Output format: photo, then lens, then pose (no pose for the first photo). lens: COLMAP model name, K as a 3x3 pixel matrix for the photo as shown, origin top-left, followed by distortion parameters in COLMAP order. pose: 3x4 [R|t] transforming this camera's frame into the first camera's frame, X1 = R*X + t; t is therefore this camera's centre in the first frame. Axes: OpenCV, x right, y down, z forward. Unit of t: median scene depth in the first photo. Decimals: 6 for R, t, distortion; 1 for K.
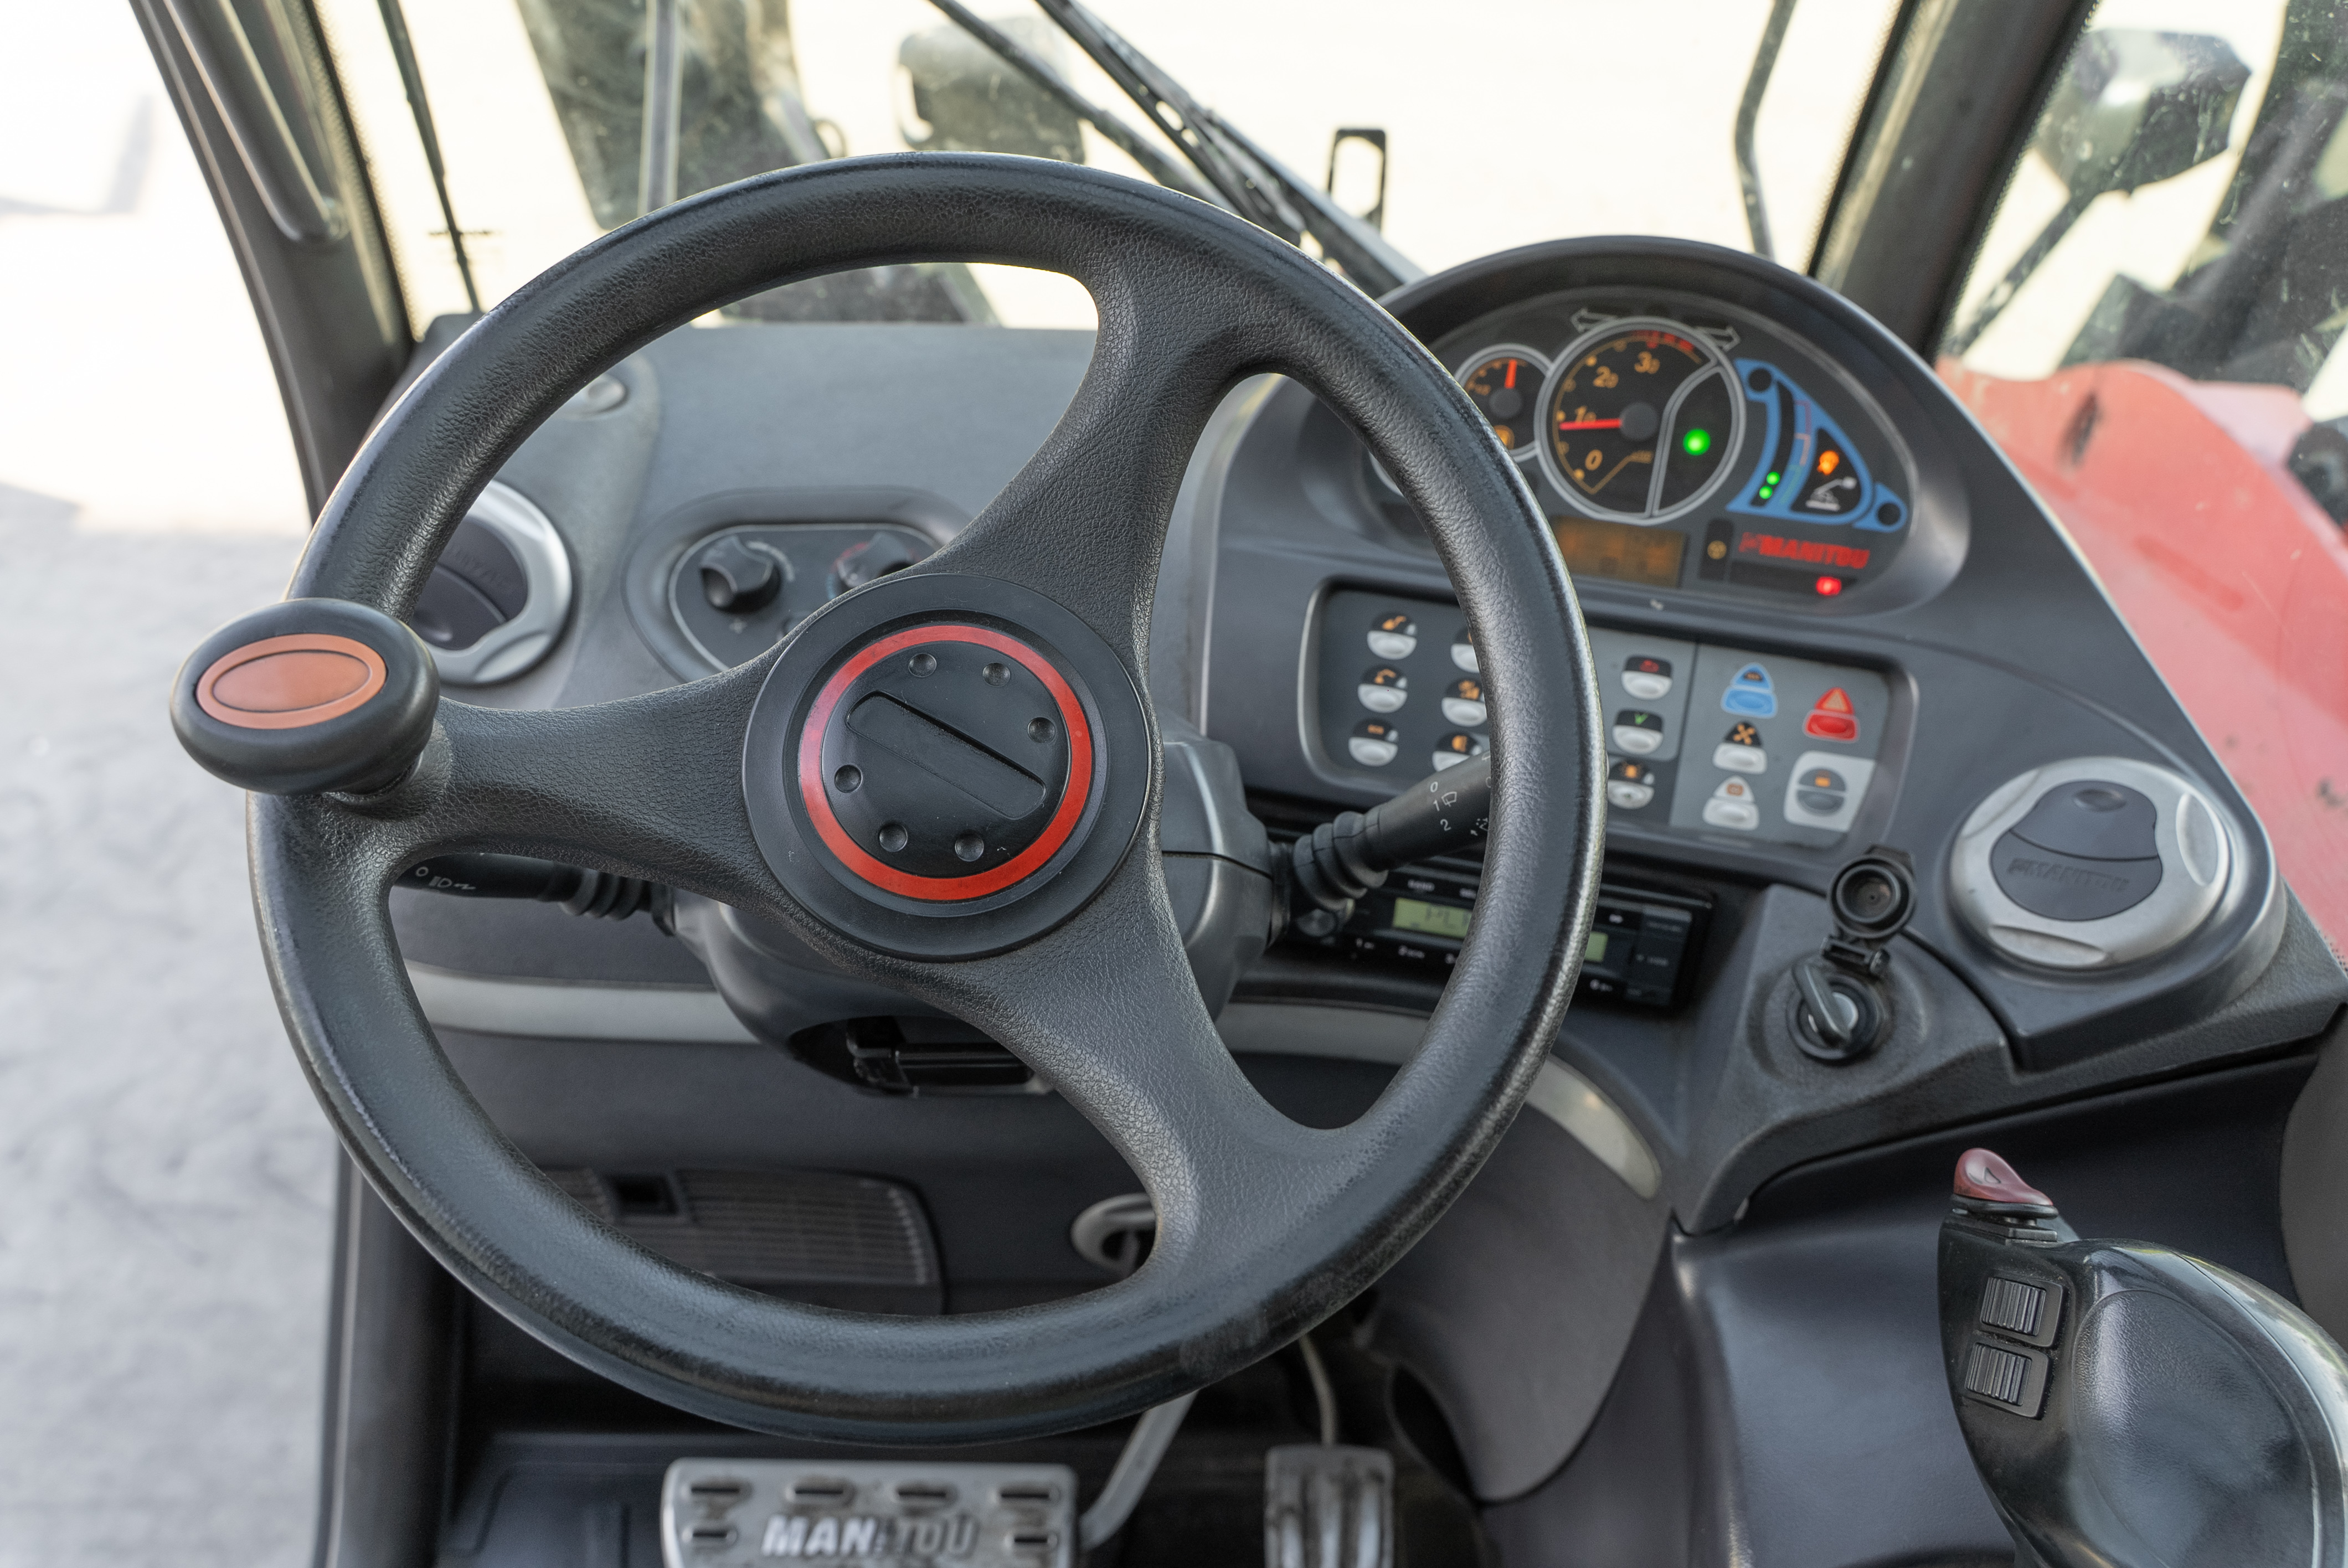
lens RADIAL K [[1870.0, 0, 1167.4], [0, 1870.0, 785.2], [0, 0, 1]] dist [0.005304, 0.006696]
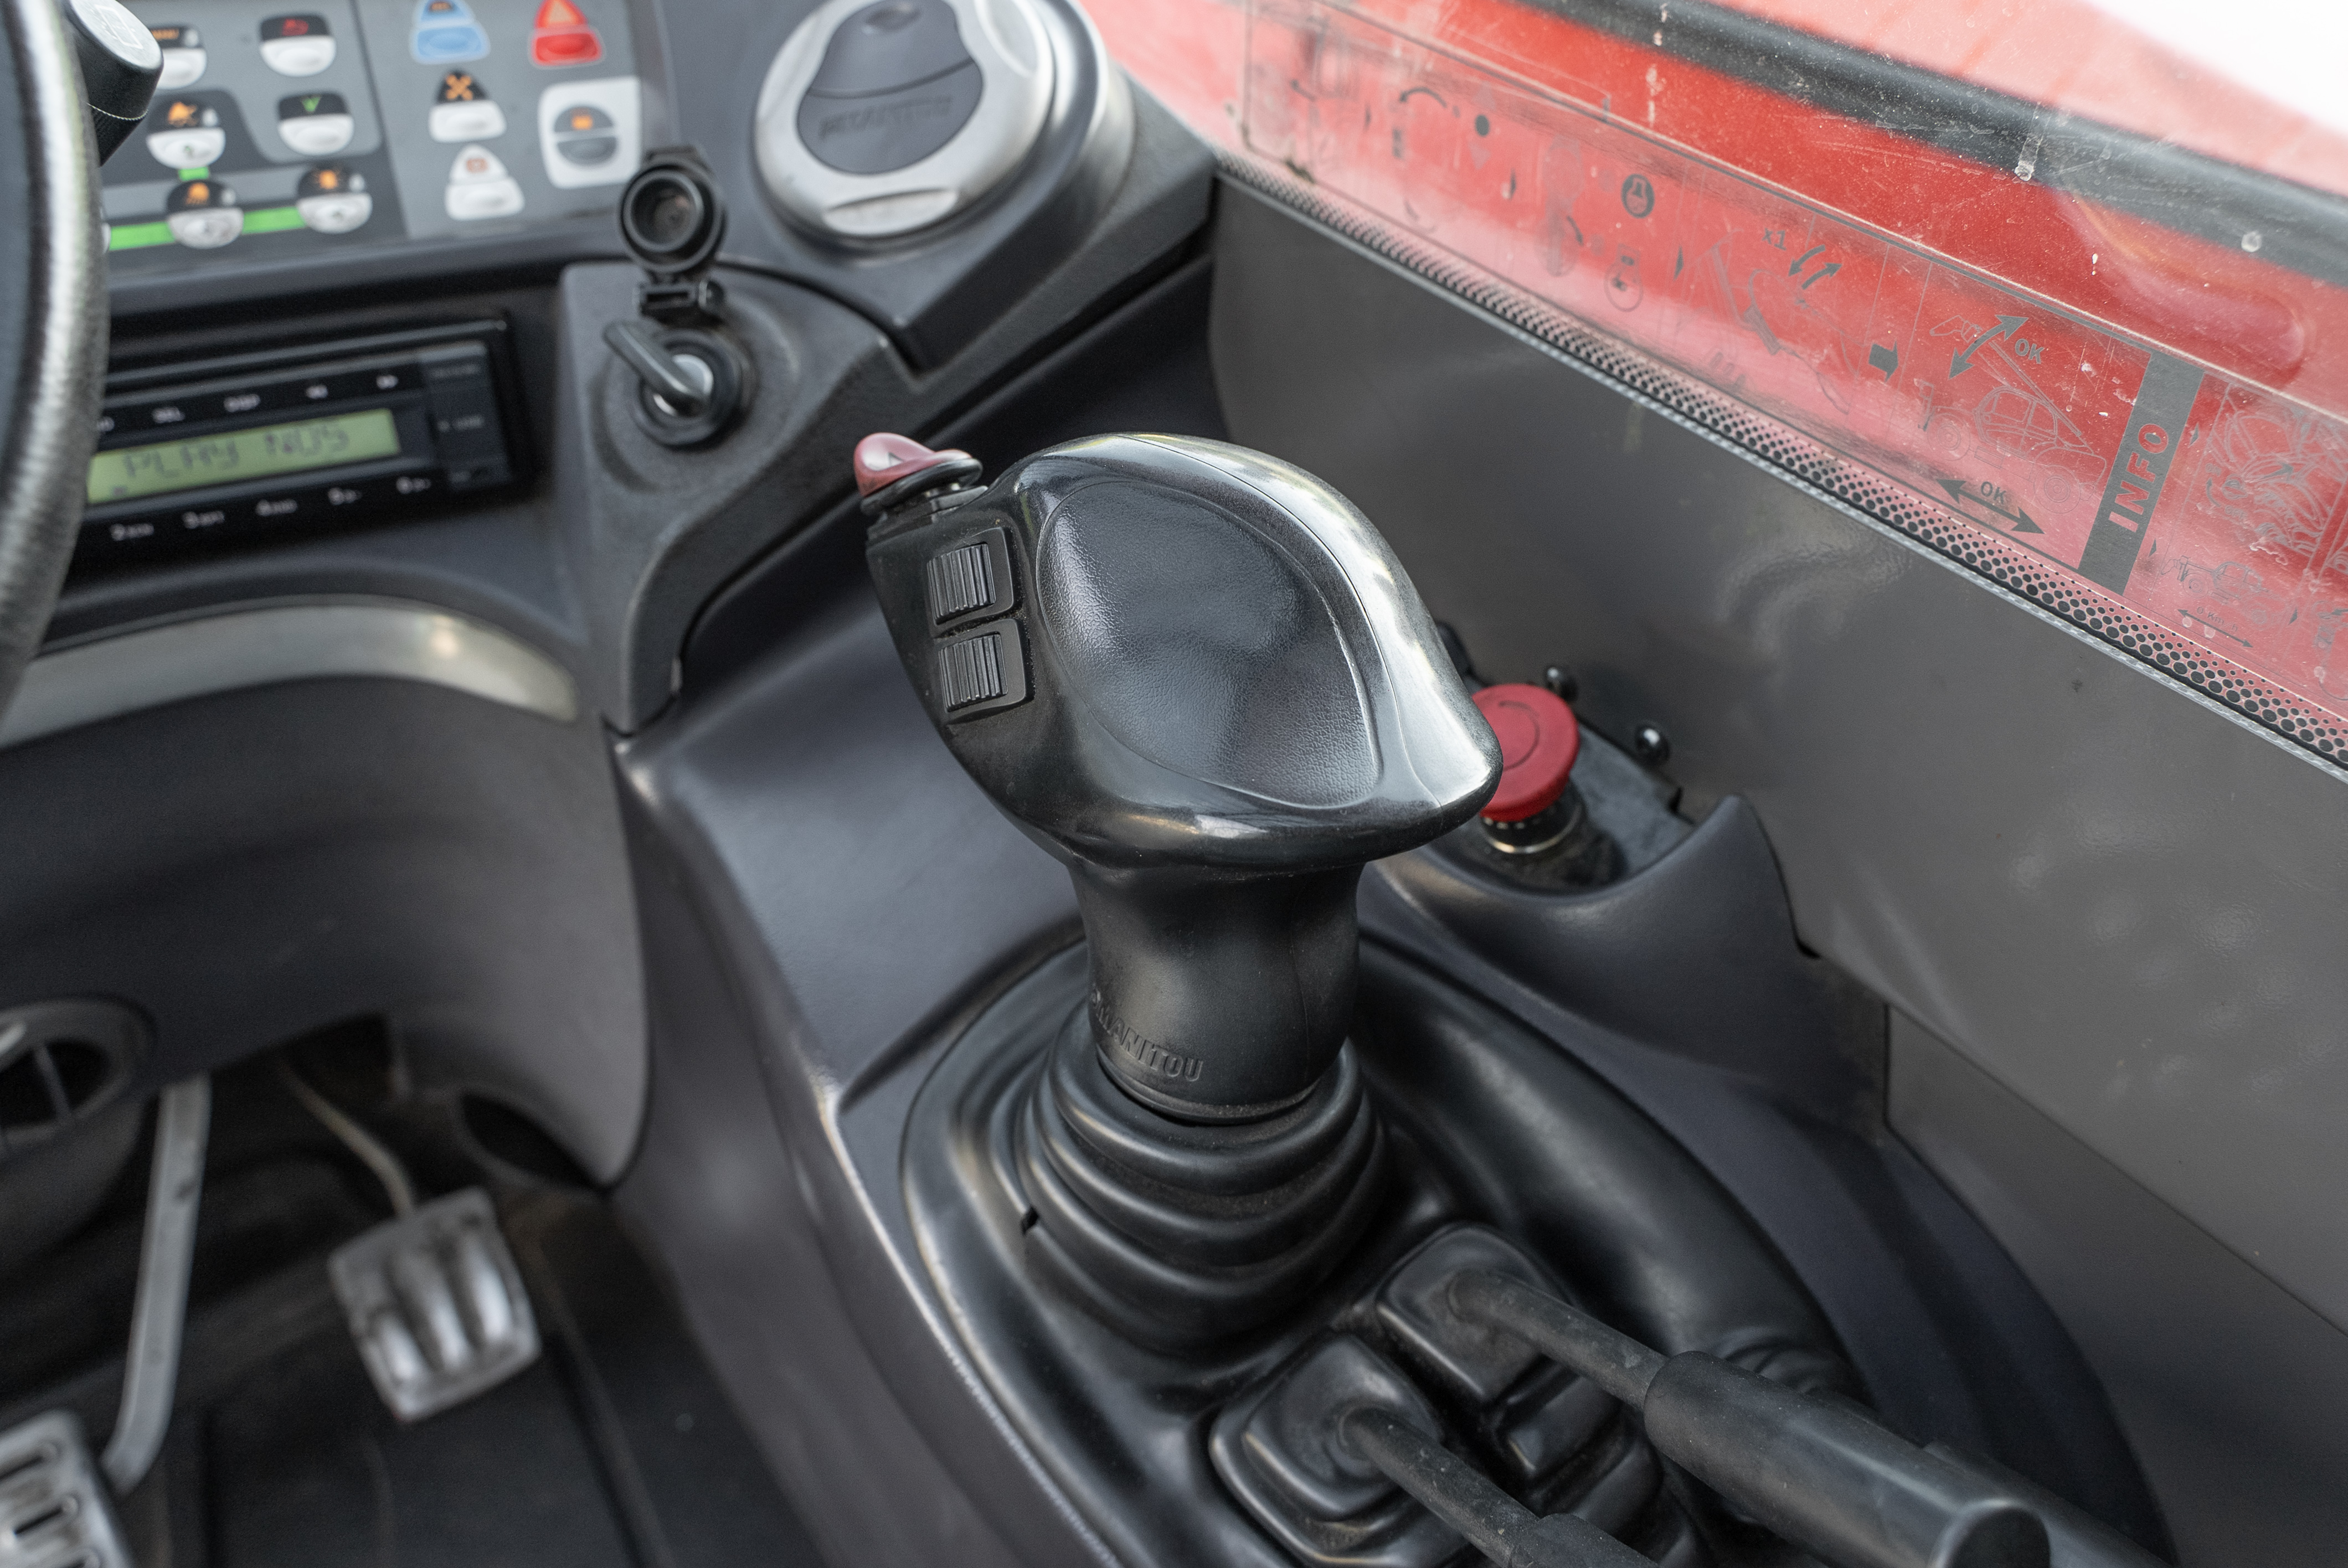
lens RADIAL K [[1938.6, 0, 1179.1], [0, 1938.6, 790.3], [0, 0, 1]] dist [-0.010338, -0.001318]
pose [[0.816723, -0.388050, 0.427060, 0.108780], [0.314271, 0.919840, 0.234796, 0.137807], [-0.483939, -0.057550, 0.873207, 0.186811]]
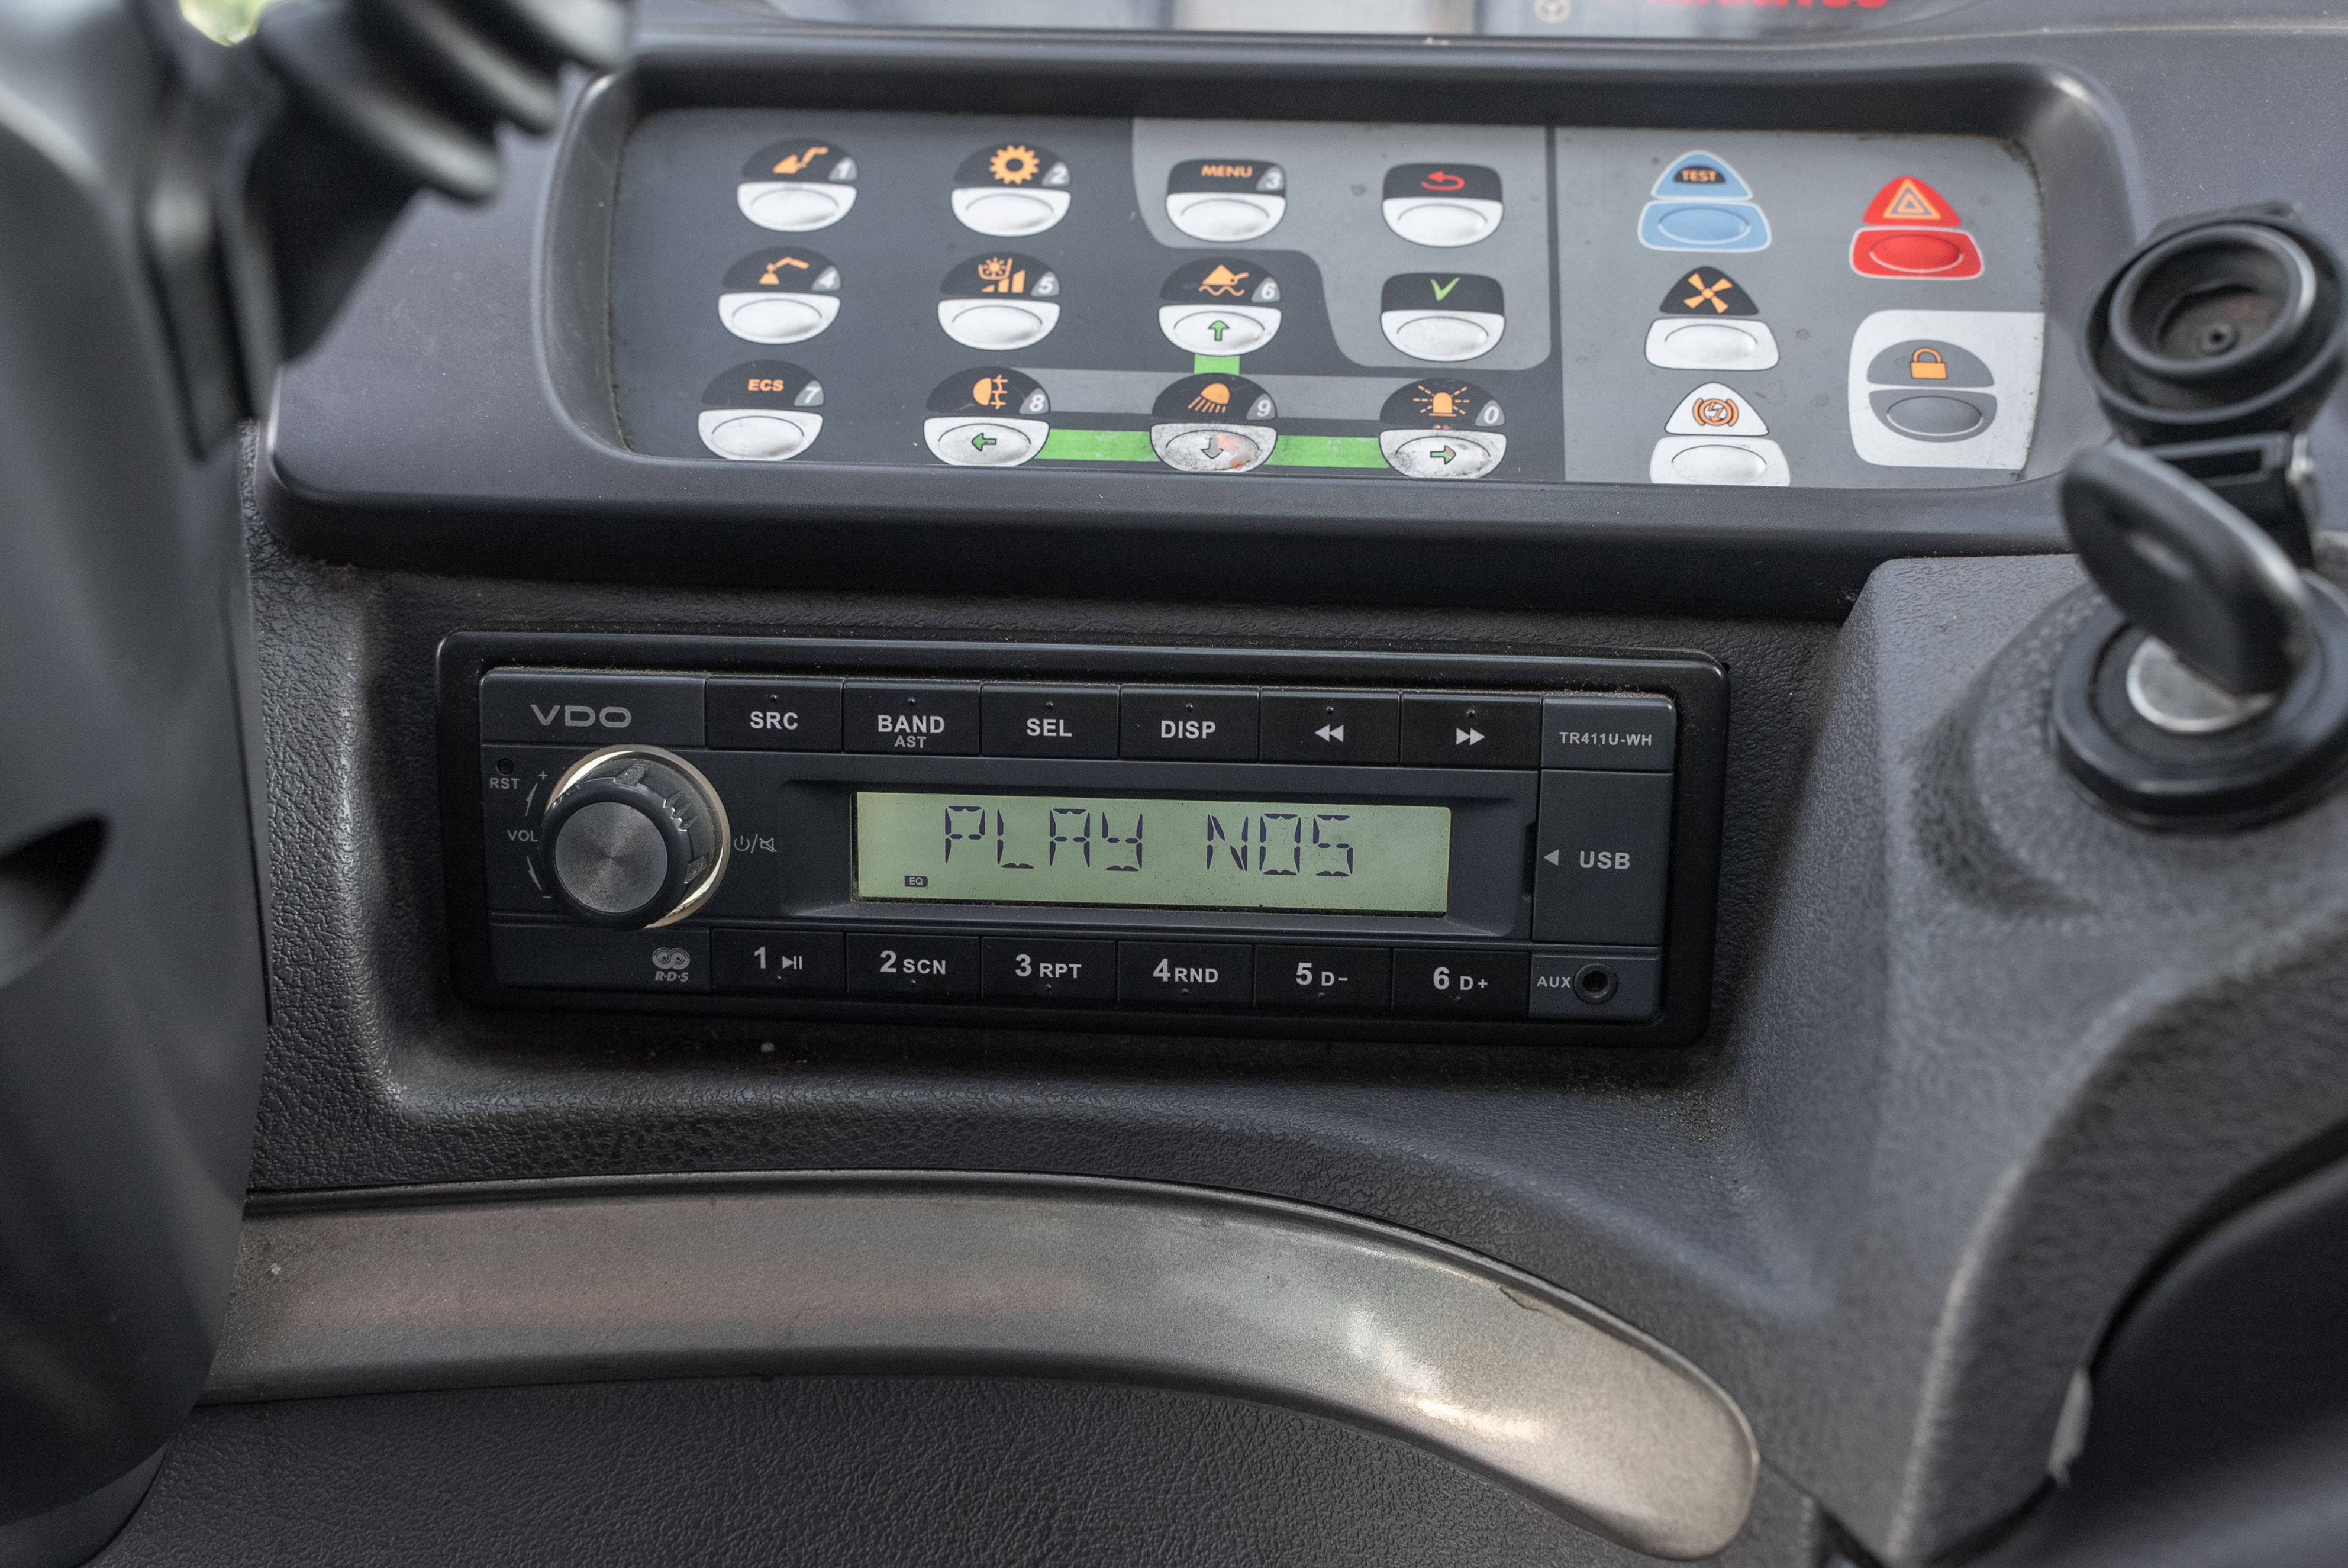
lens RADIAL K [[2351.6, 0, 1168.6], [0, 2351.6, 788.5], [0, 0, 1]] dist [0.001387, 0.000000]
pose [[0.984163, -0.058394, 0.167374, 0.111133], [0.117918, 0.920649, -0.372157, 0.237011], [-0.132361, 0.385999, 0.912954, 0.612386]]
